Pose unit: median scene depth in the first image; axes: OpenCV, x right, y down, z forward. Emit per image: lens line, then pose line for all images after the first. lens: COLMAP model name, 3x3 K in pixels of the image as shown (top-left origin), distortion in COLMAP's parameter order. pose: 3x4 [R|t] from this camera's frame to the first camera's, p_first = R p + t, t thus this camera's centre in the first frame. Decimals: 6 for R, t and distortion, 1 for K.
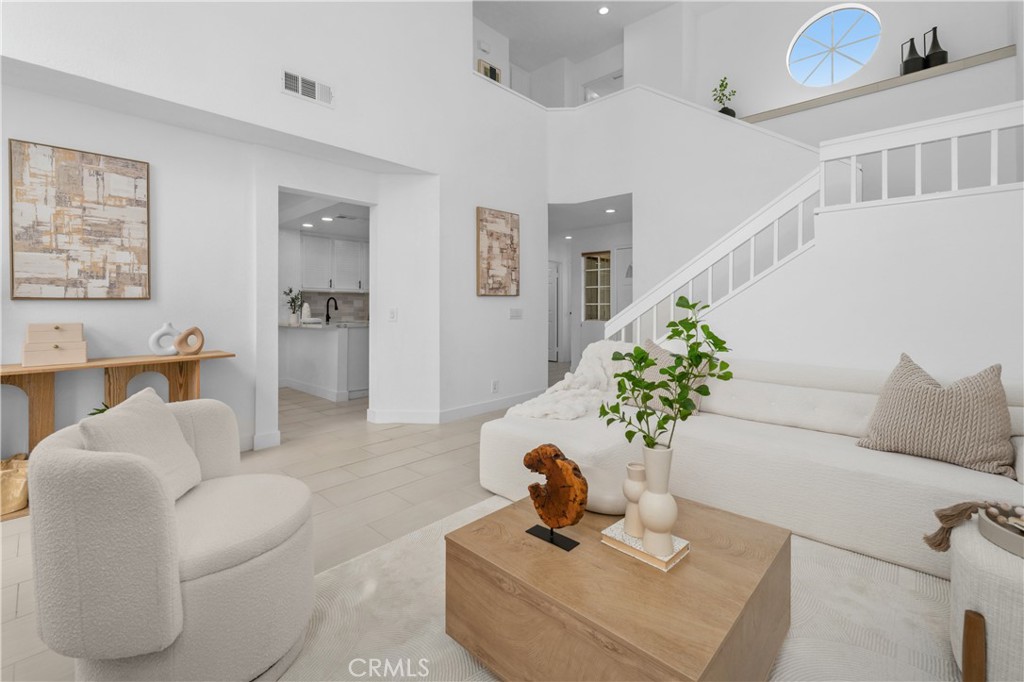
lens RADIAL K [[441.5, 0, 510.8], [0, 441.5, 305.1], [0, 0, 1]] dist [-0.000326, -0.000108]
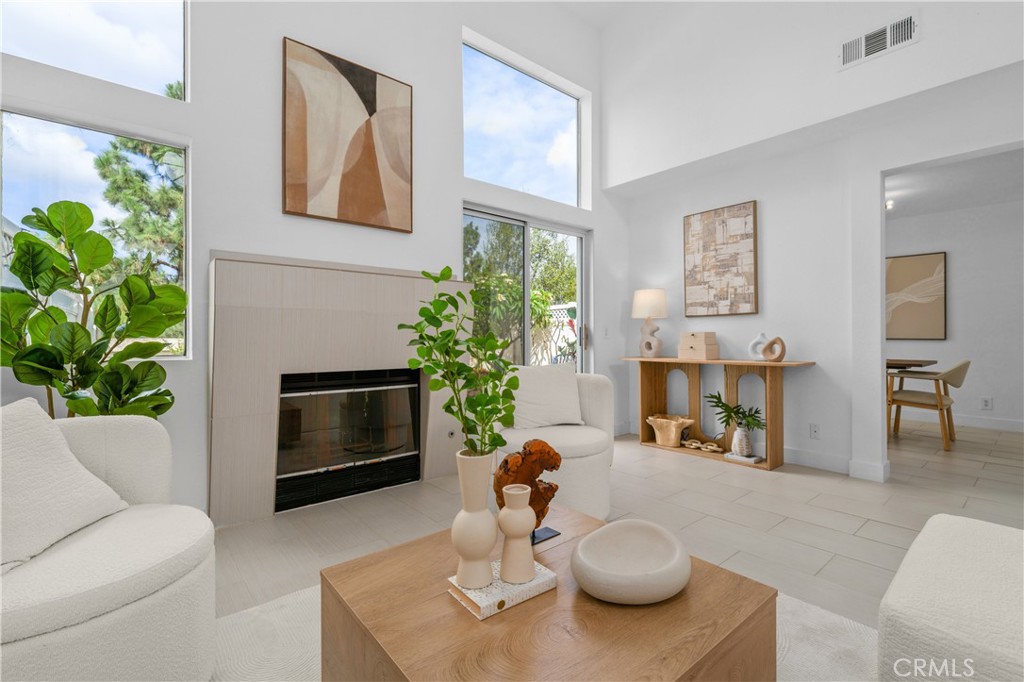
lens RADIAL K [[452.5, 0, 514.3], [0, 452.5, 333.8], [0, 0, 1]] dist [0.001350, 0.000020]
pose [[-0.111993, -0.005485, -0.993694, 0.502766], [0.005415, 0.999967, -0.006130, 0.048289], [0.993694, -0.006067, -0.111960, 0.511356]]
